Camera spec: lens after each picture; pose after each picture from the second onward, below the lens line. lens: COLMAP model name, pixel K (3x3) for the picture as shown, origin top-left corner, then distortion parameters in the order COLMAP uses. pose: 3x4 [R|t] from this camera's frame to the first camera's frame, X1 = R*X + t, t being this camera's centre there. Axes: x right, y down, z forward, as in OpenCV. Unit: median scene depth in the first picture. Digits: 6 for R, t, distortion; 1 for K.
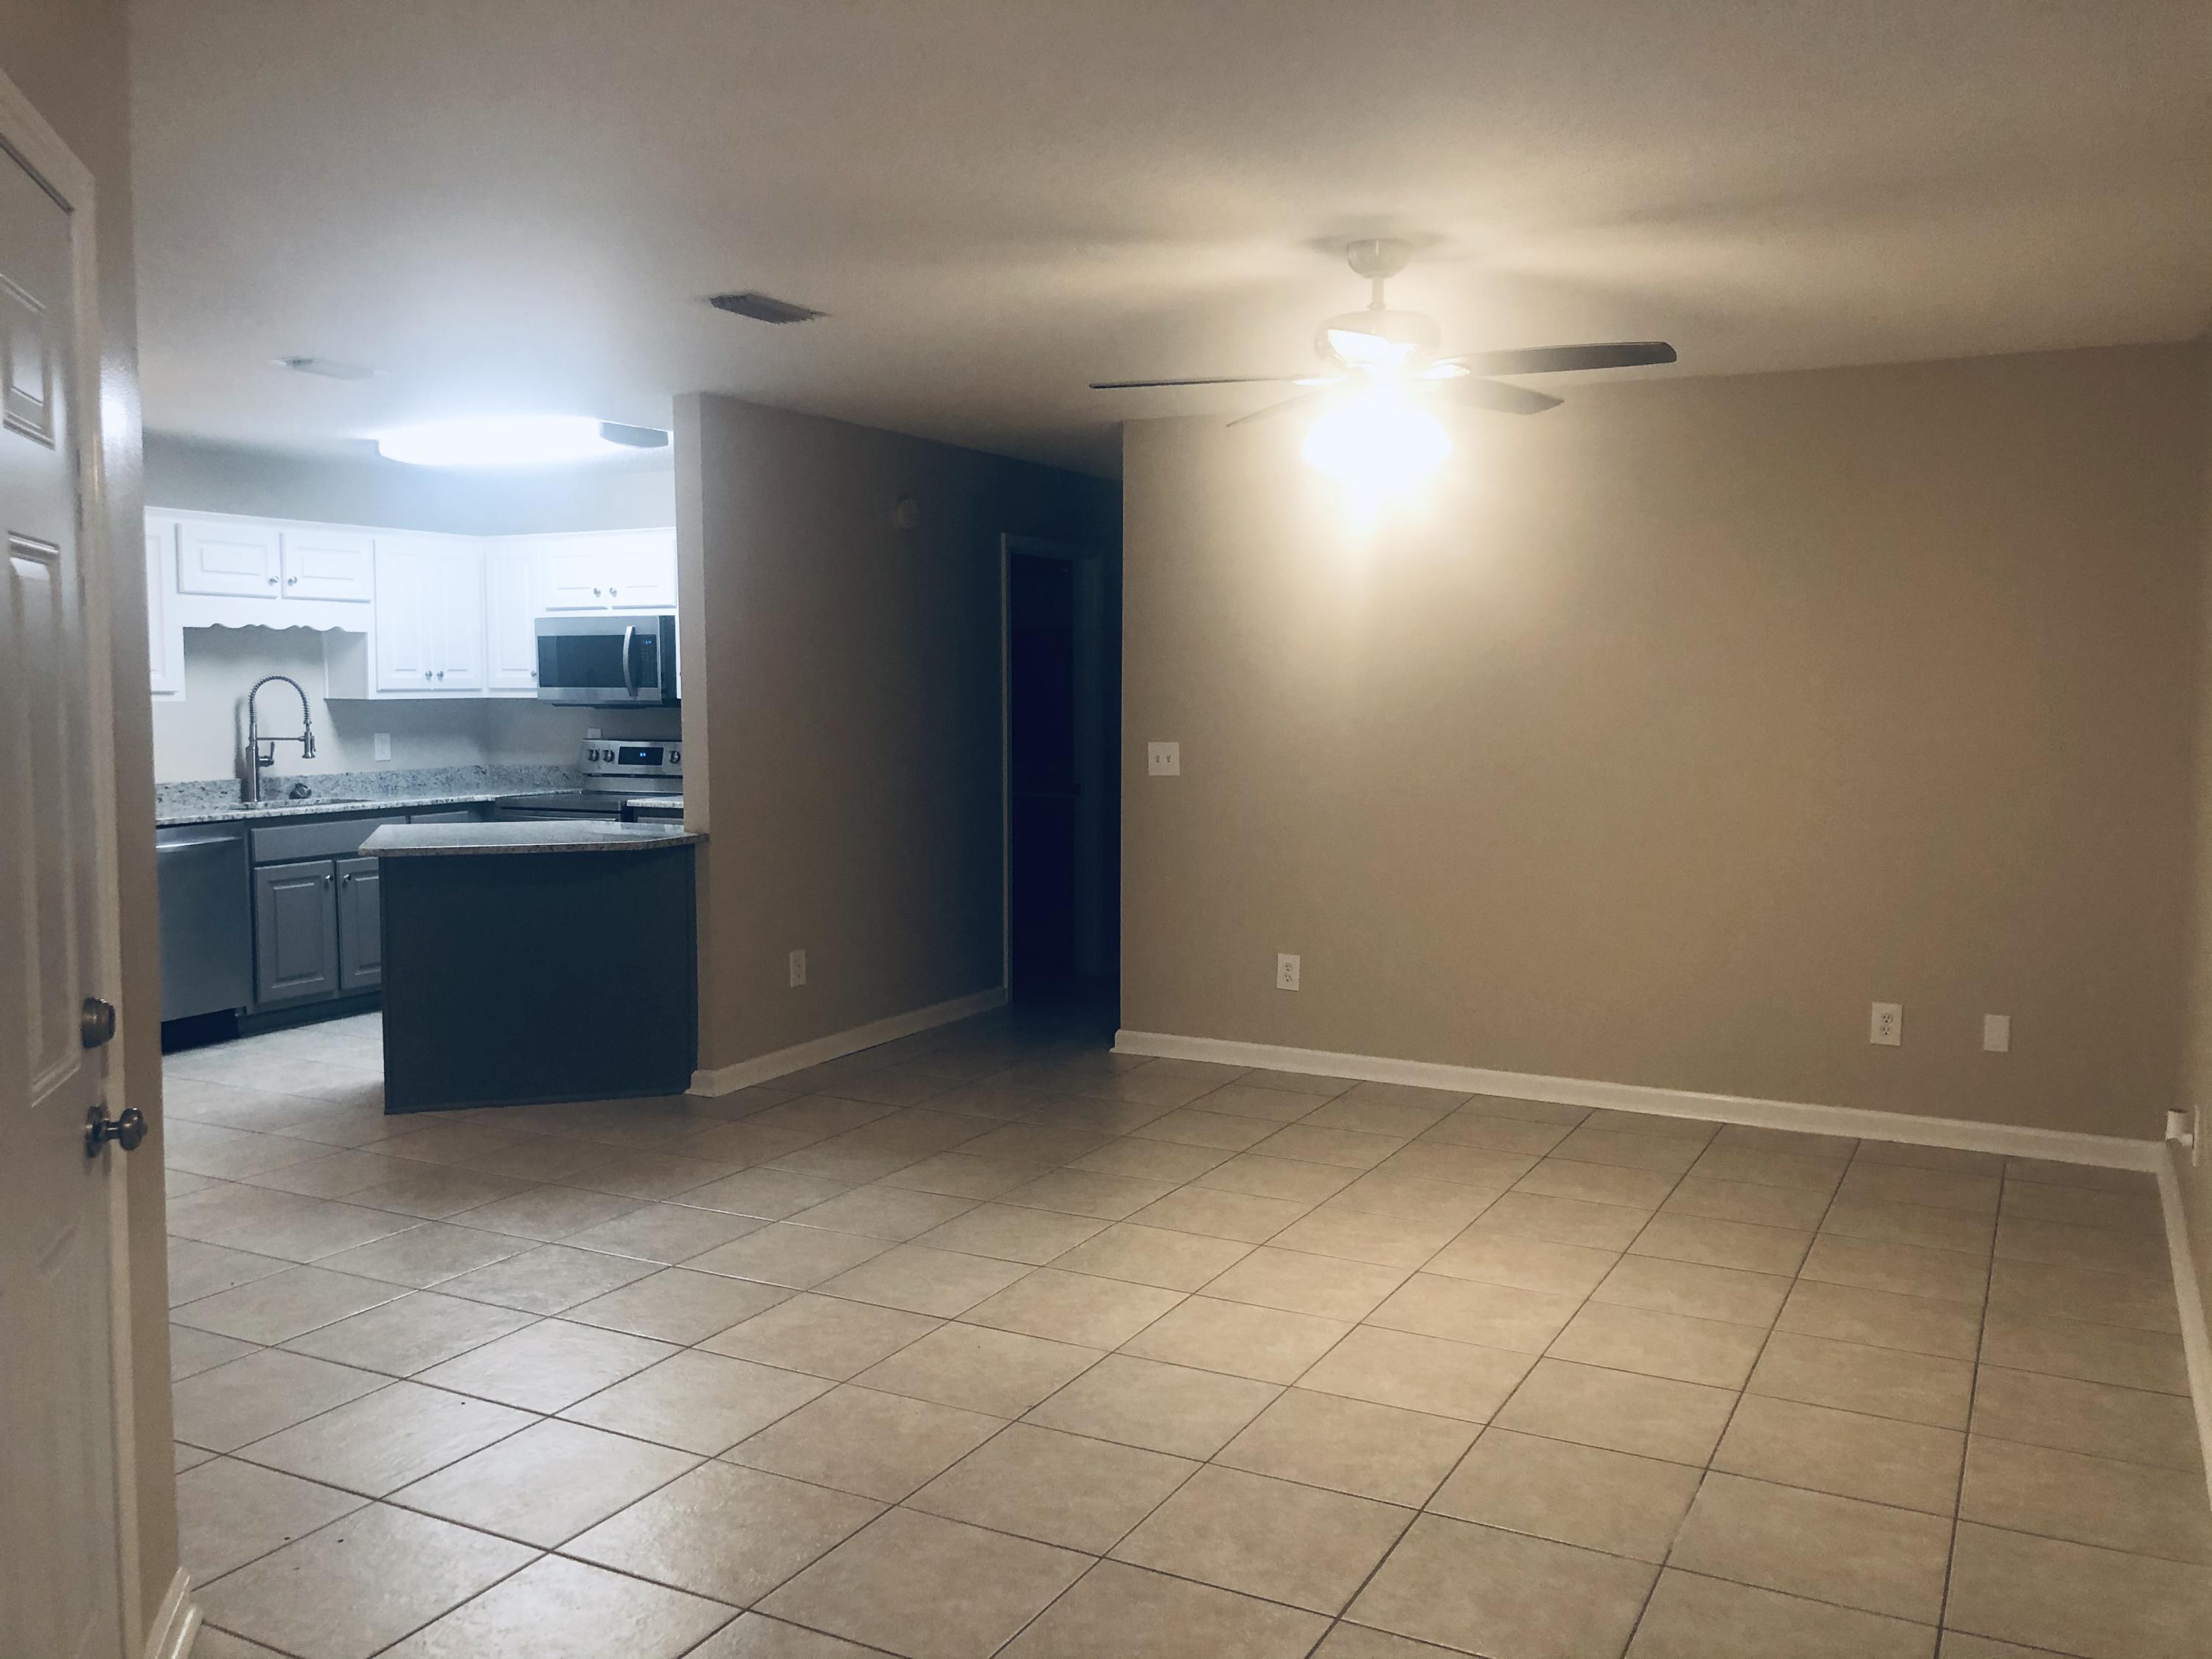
lens RADIAL K [[1810.0, 0, 1106.0], [0, 1810.0, 829.5], [0, 0, 1]] dist [0.057412, -0.152065]
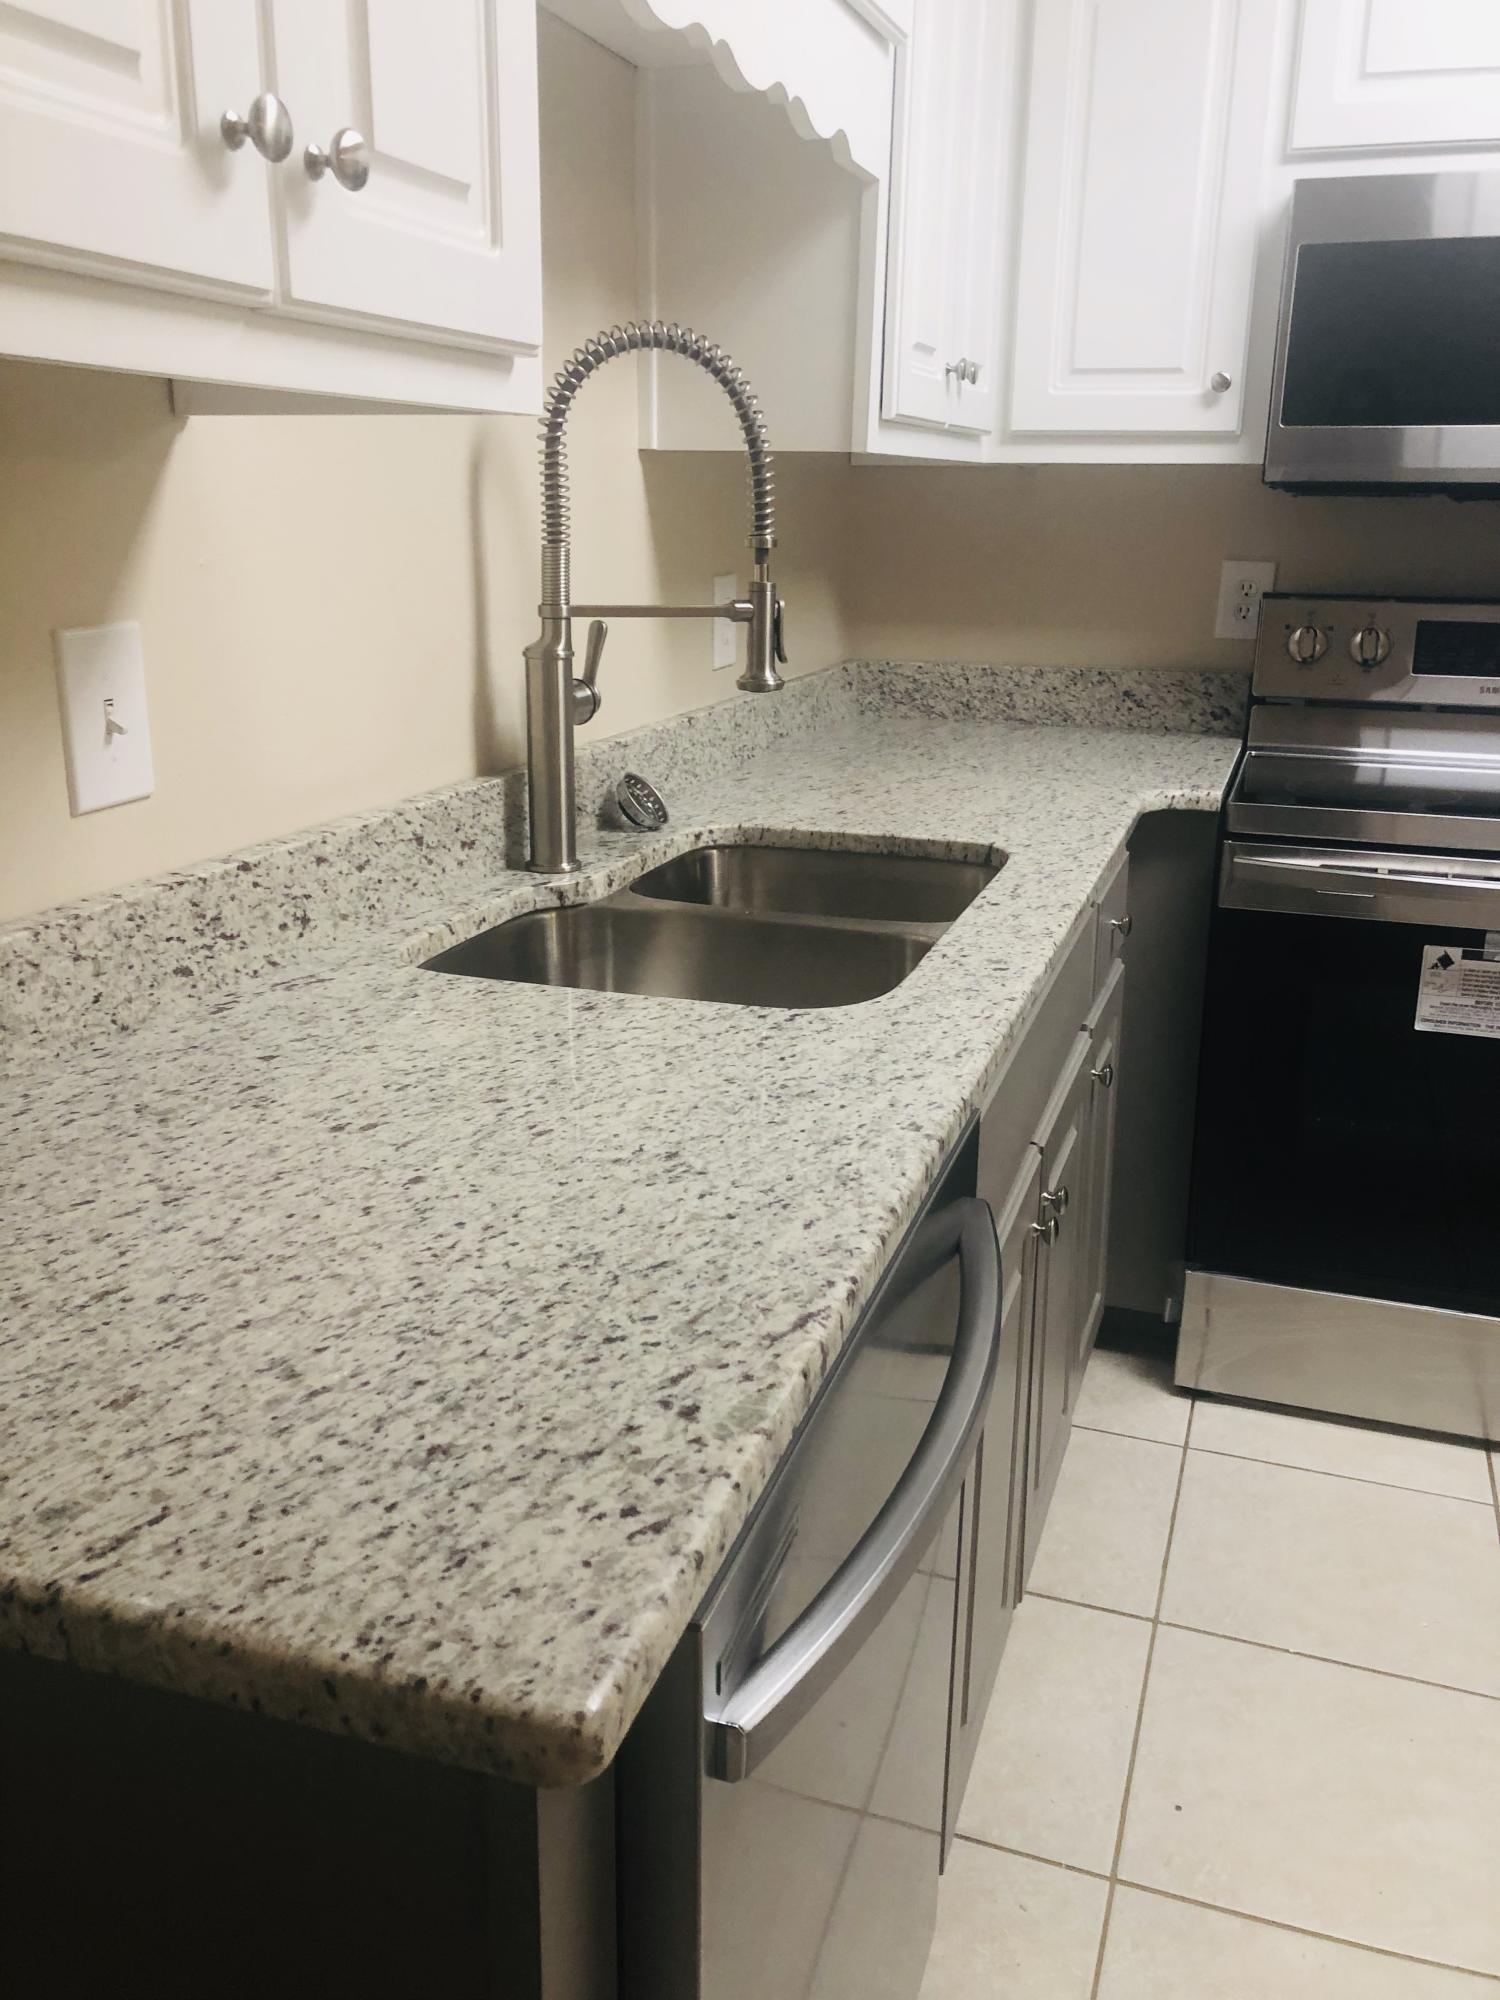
lens RADIAL K [[1636.0, 0, 694.4], [0, 1636.0, 985.5], [0, 0, 1]] dist [0.130725, -0.202812]
pose [[0.991064, -0.024005, 0.131206, -0.473400], [-0.003472, 0.978696, 0.205283, -0.045611], [-0.133339, -0.203904, 0.969868, 0.764758]]
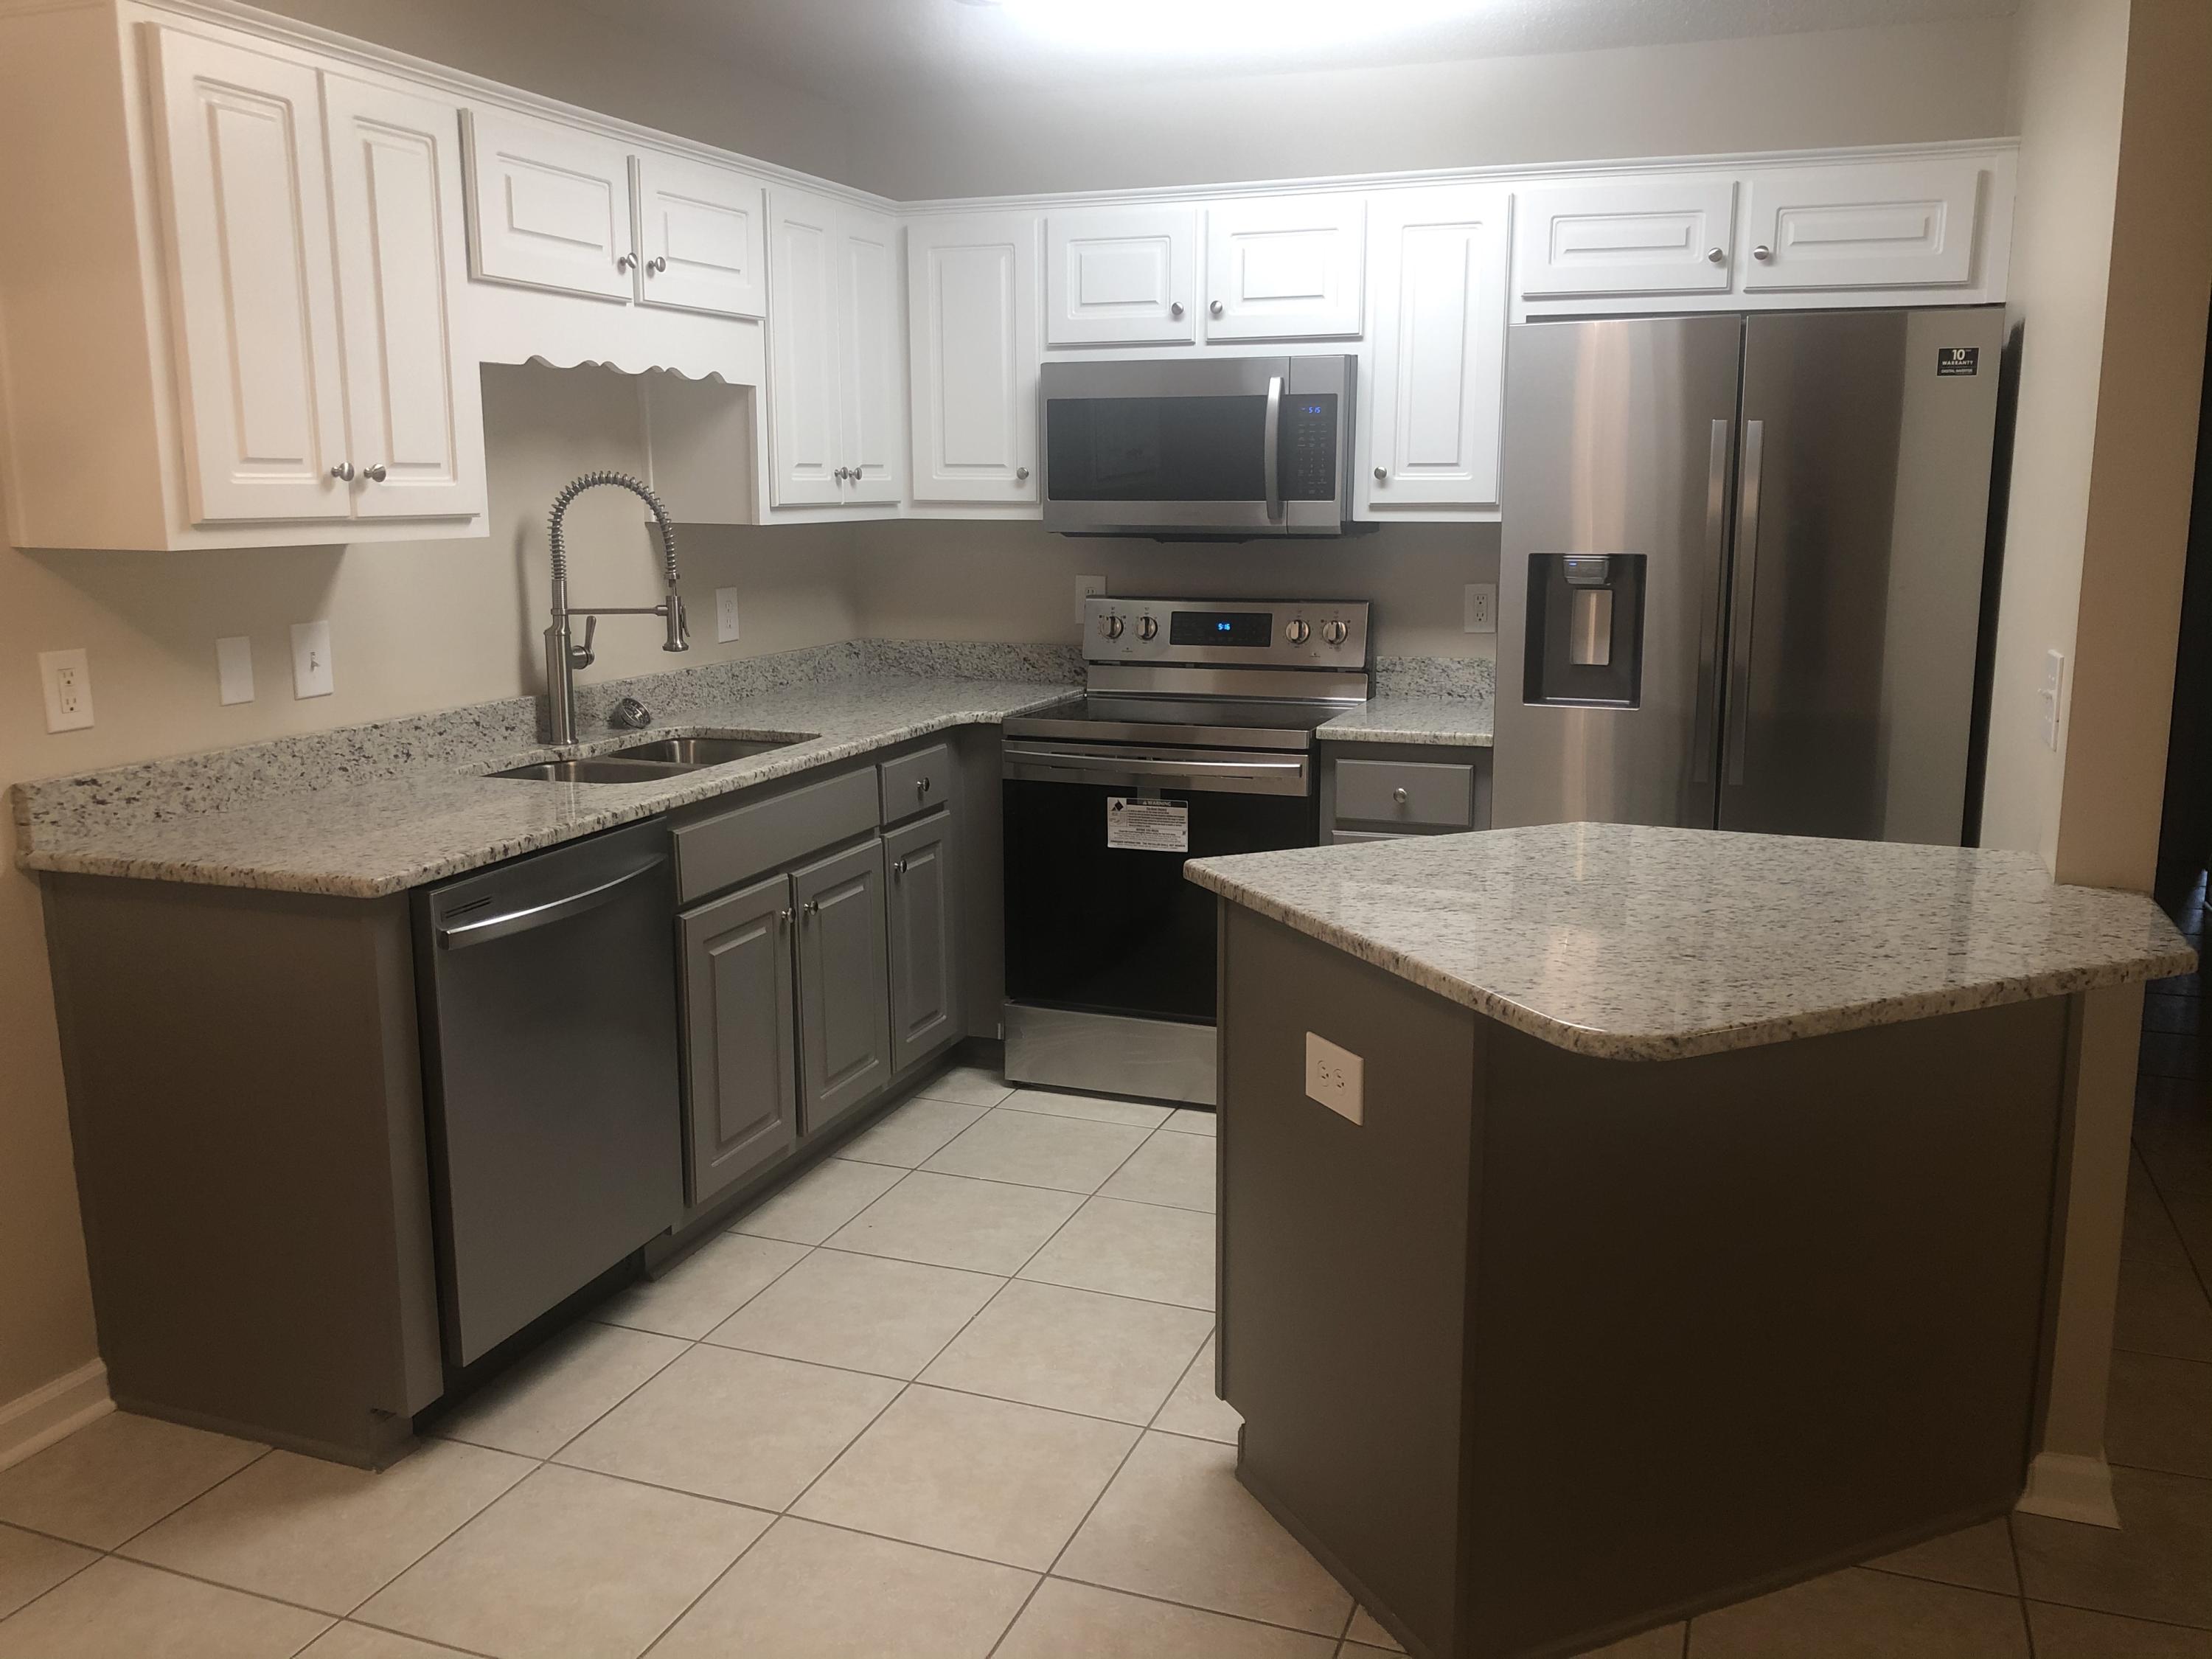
lens RADIAL K [[1870.8, 0, 1106.0], [0, 1870.8, 829.5], [0, 0, 1]] dist [0.033491, -0.020424]
pose [[0.991994, -0.021959, 0.124361, -0.384175], [0.008758, 0.994358, 0.105713, -0.043354], [-0.125980, -0.103777, 0.986590, 0.487386]]
